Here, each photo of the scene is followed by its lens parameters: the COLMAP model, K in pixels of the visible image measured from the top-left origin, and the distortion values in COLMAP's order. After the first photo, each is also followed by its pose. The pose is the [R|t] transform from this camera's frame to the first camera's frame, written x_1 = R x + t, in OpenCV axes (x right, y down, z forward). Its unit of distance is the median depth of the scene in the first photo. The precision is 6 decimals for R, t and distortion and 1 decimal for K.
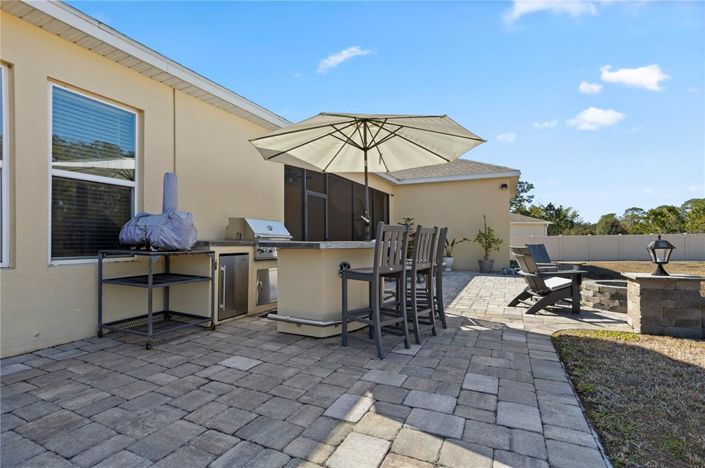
lens RADIAL K [[331.9, 0, 352.5], [0, 331.9, 234.0], [0, 0, 1]] dist [-0.001539, -0.000172]
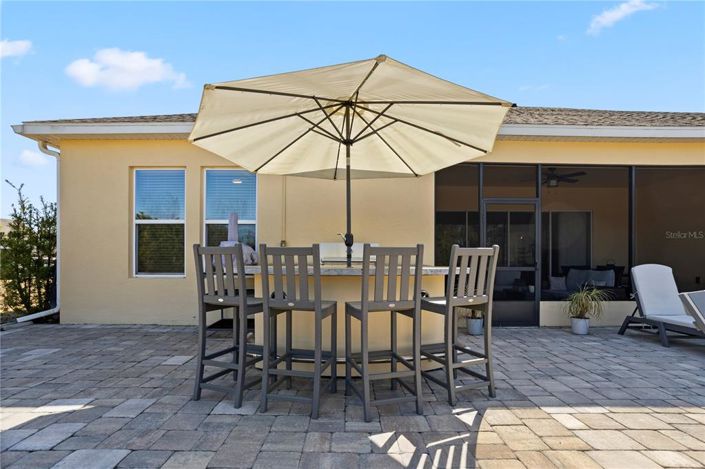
lens RADIAL K [[344.5, 0, 352.1], [0, 344.5, 251.3], [0, 0, 1]] dist [-0.001186, -0.000268]
pose [[0.432464, -0.033322, -0.901035, 0.825001], [0.010110, 0.999433, -0.032109, 0.017408], [0.901595, 0.004777, 0.432555, 0.746291]]
